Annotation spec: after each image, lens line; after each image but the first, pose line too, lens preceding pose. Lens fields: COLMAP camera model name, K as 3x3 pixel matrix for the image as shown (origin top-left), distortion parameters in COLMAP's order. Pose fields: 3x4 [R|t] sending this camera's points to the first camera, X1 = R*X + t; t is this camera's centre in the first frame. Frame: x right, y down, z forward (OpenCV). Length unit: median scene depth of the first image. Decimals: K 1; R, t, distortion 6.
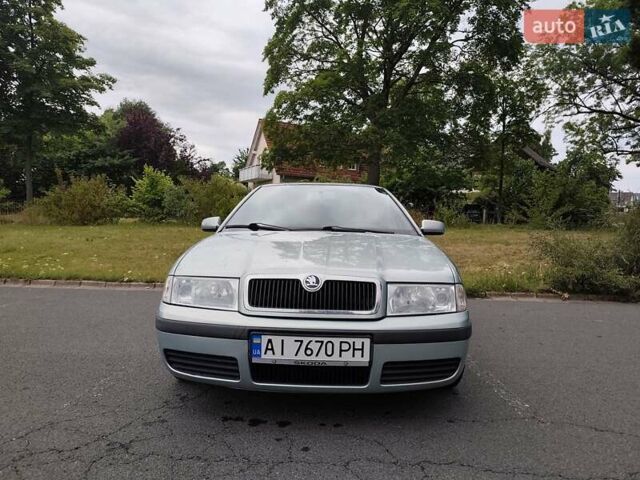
lens RADIAL K [[442.1, 0, 320.8], [0, 442.1, 235.5], [0, 0, 1]] dist [0.023278, -0.037700]
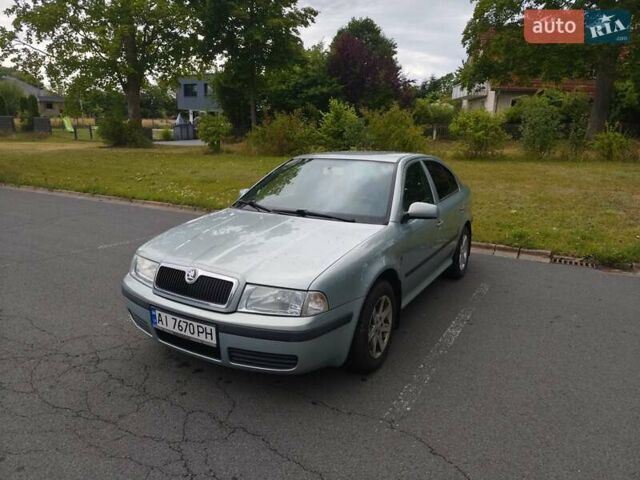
lens RADIAL K [[447.5, 0, 321.7], [0, 447.5, 235.1], [0, 0, 1]] dist [0.005046, -0.002832]
pose [[0.867960, 0.097506, -0.486969, 0.896722], [-0.004012, 0.981882, 0.189451, -0.248719], [0.496619, -0.162482, 0.852625, 0.095248]]
